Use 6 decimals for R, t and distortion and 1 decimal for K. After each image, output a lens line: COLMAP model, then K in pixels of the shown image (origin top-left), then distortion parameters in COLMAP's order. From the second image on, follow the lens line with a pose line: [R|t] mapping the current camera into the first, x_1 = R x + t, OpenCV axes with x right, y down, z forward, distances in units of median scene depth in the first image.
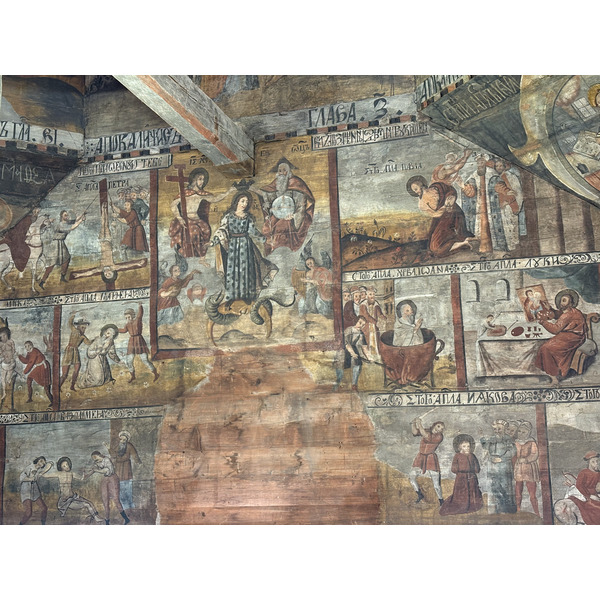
lens RADIAL K [[924.9, 0, 300.0], [0, 924.9, 300.0], [0, 0, 1]] dist [0.293327, -0.966112]
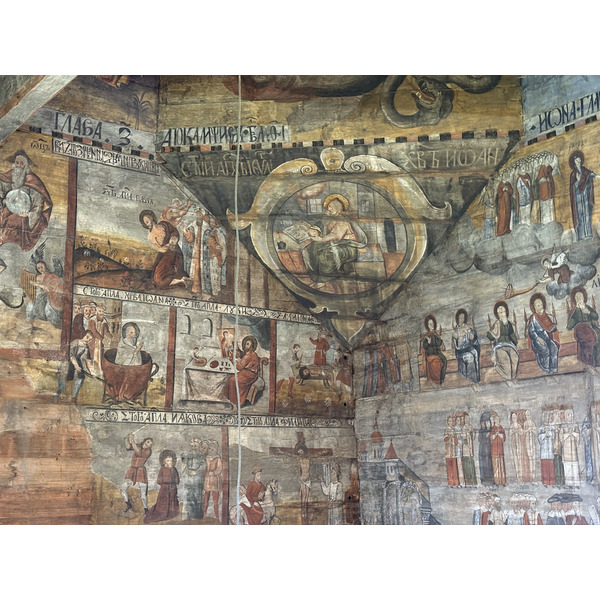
lens RADIAL K [[924.9, 0, 300.0], [0, 924.9, 300.0], [0, 0, 1]] dist [0.293327, -0.966112]
pose [[0.585064, 0.167766, 0.793445, -0.631551], [-0.161228, 0.982901, -0.088940, 0.039118], [-0.794799, -0.075890, 0.602108, 0.202133]]
